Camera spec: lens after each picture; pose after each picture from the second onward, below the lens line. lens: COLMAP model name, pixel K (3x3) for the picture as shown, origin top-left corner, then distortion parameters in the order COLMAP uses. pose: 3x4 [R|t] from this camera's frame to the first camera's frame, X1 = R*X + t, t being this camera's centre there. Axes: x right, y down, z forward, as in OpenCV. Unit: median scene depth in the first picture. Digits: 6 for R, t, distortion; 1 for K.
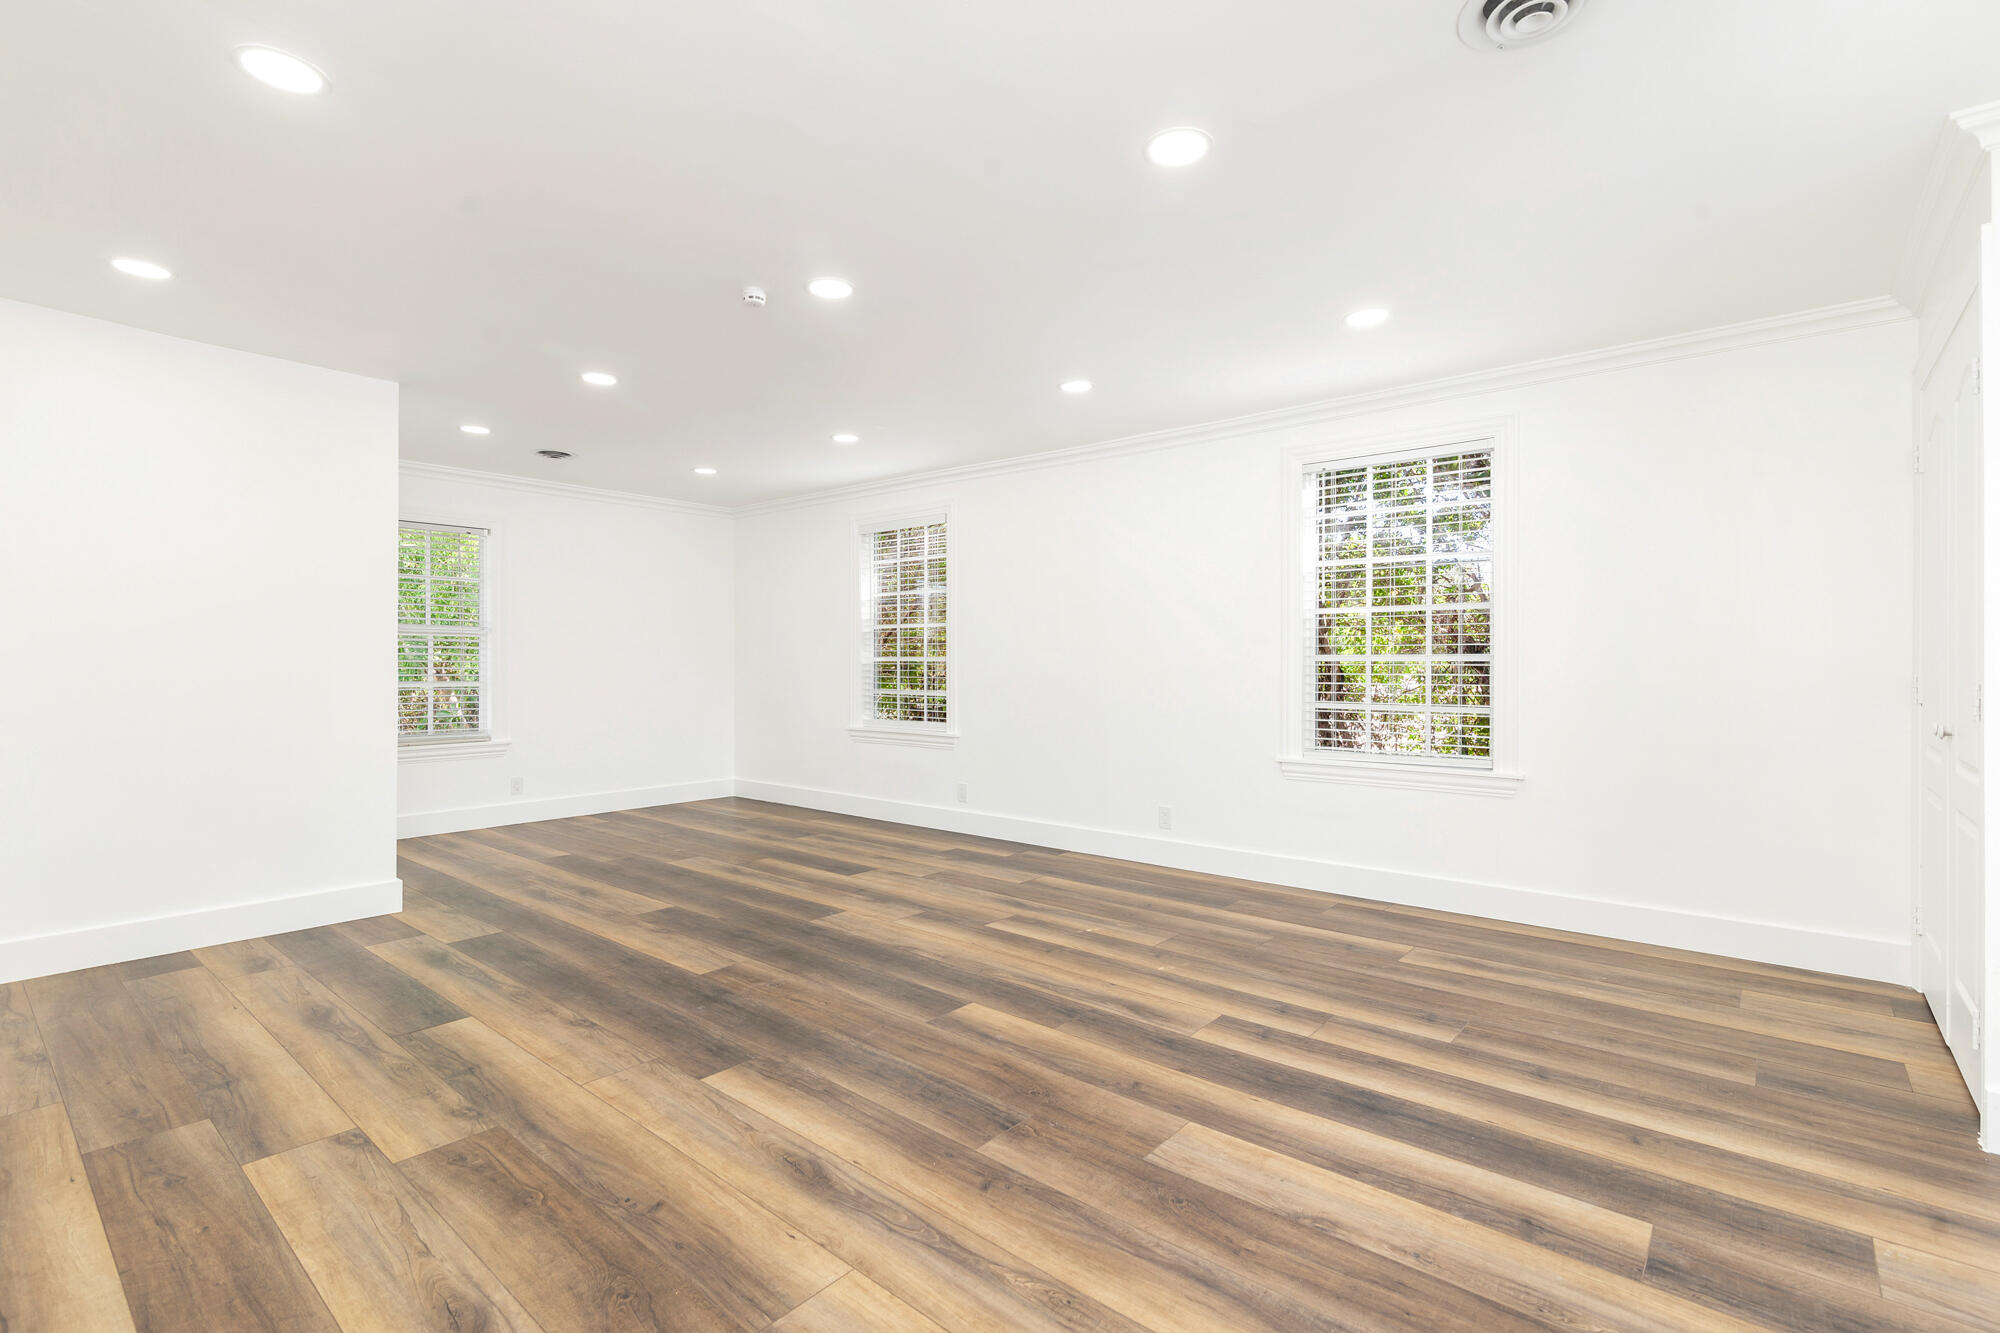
lens RADIAL K [[917.4, 0, 998.6], [0, 917.4, 652.3], [0, 0, 1]] dist [0.002033, 0.000242]
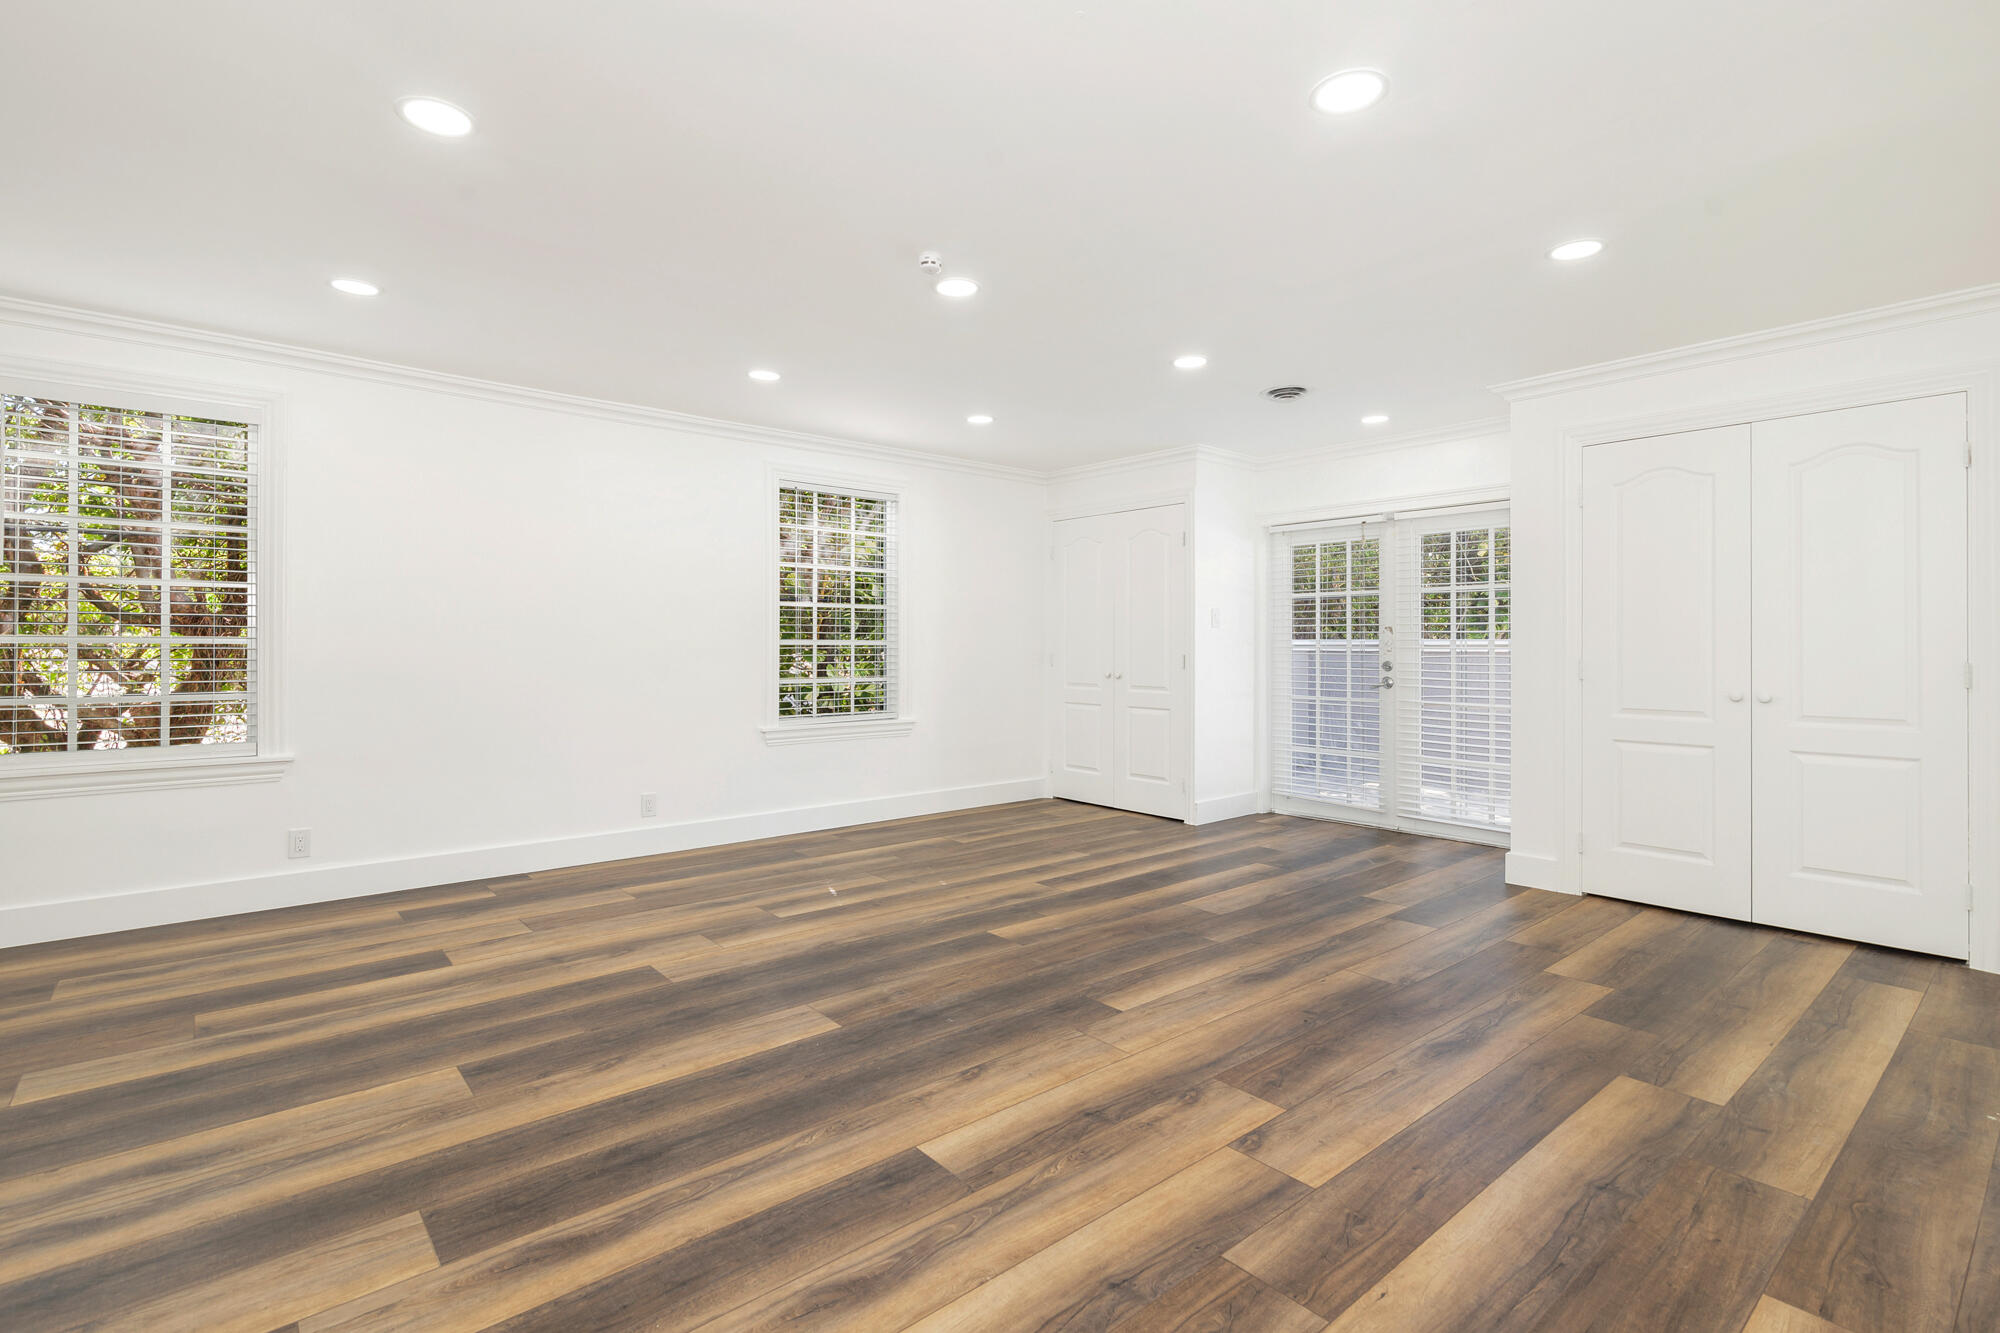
lens RADIAL K [[923.4, 0, 997.6], [0, 923.4, 669.6], [0, 0, 1]] dist [-0.000647, 0.001349]
pose [[0.164436, -0.025151, 0.986067, -1.295508], [-0.013302, 0.999527, 0.027713, 0.005225], [-0.986298, -0.017674, 0.164023, 0.848885]]
